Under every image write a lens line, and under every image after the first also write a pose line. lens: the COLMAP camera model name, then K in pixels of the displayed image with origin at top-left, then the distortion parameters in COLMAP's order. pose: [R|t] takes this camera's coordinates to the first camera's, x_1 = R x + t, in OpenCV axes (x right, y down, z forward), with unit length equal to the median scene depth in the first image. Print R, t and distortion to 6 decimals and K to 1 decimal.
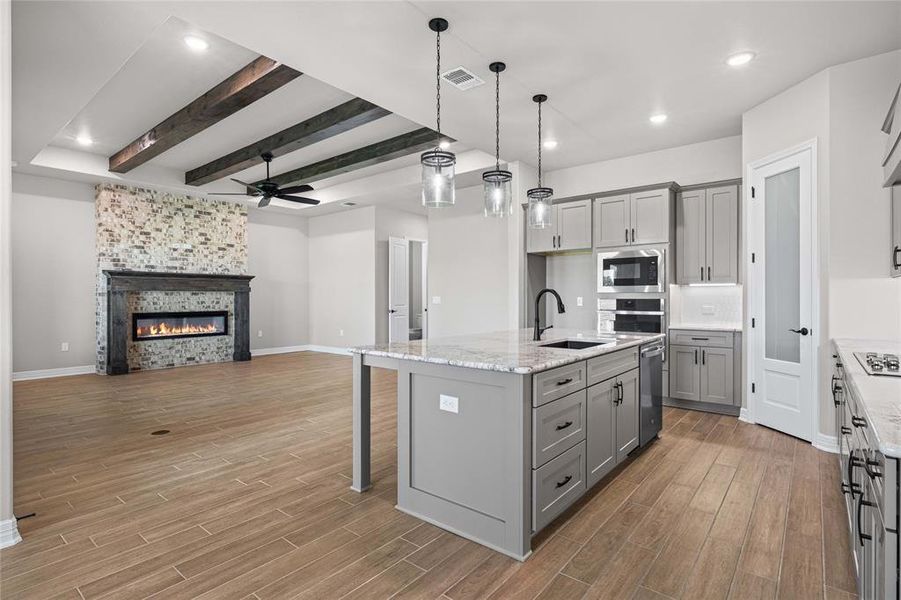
lens RADIAL K [[448.8, 0, 453.0], [0, 448.8, 298.2], [0, 0, 1]] dist [-0.002891, 0.000311]
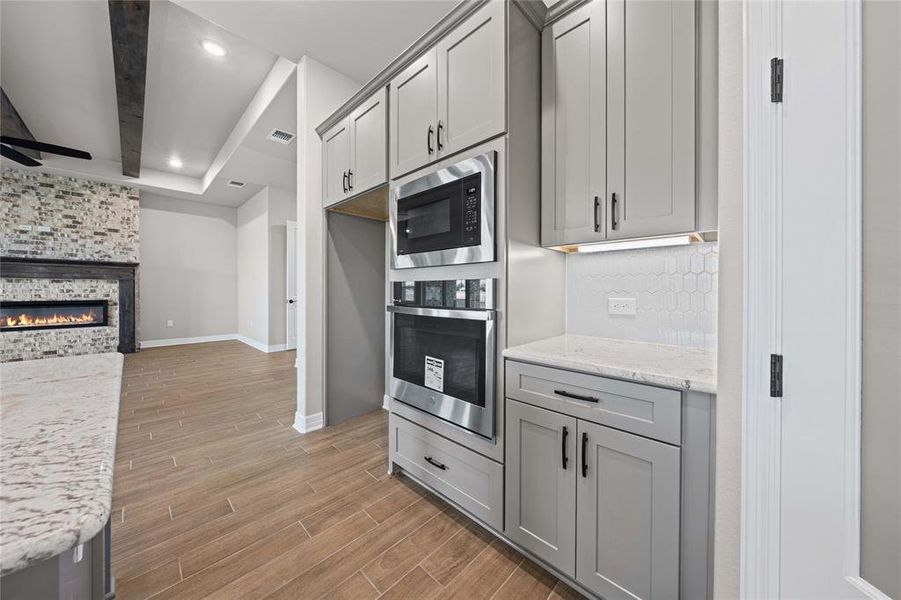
lens RADIAL K [[308.8, 0, 450.4], [0, 308.8, 291.0], [0, 0, 1]] dist [-0.002541, 0.000168]
pose [[0.995897, 0.003148, -0.090436, 0.282583], [-0.003188, 0.999995, -0.000299, 0.007778], [0.090435, 0.000587, 0.995902, 0.450425]]
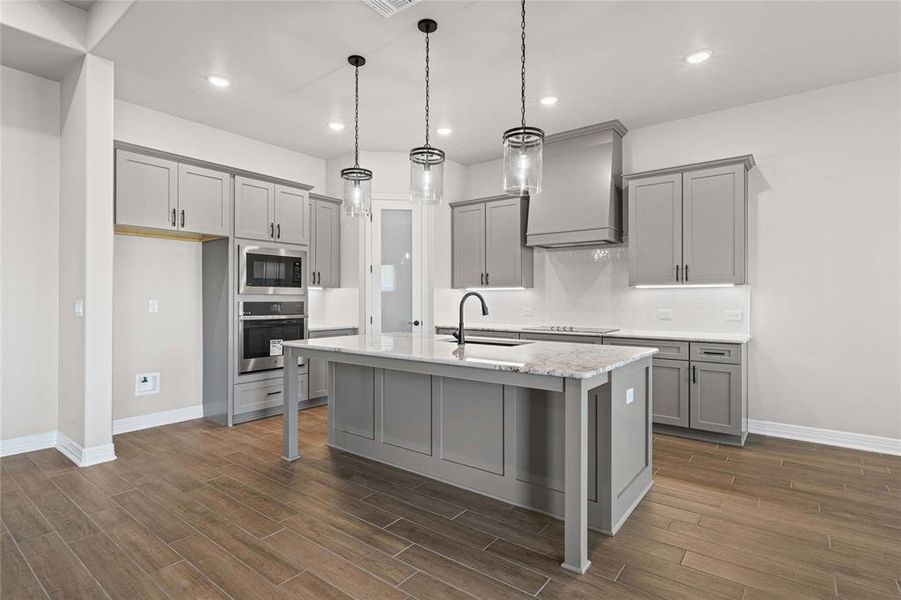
lens RADIAL K [[448.8, 0, 452.0], [0, 448.8, 299.1], [0, 0, 1]] dist [-0.002891, 0.000311]
pose [[-0.027212, -0.000162, 0.999630, -0.328067], [0.000374, 1.000000, 0.000173, -0.002396], [-0.999630, 0.000378, -0.027212, 0.434745]]
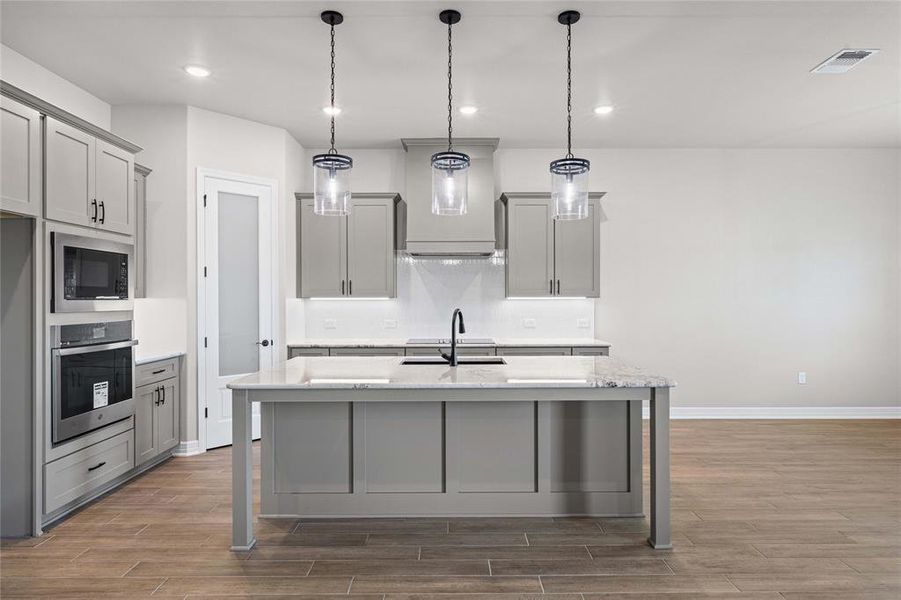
lens RADIAL K [[514.9, 0, 452.9], [0, 514.9, 300.2], [0, 0, 1]] dist [0.001539, -0.001448]
pose [[-0.630831, 0.000380, 0.775920, -0.256465], [0.004282, 0.999986, 0.002992, -0.017608], [-0.775909, 0.005210, -0.630824, 0.687169]]
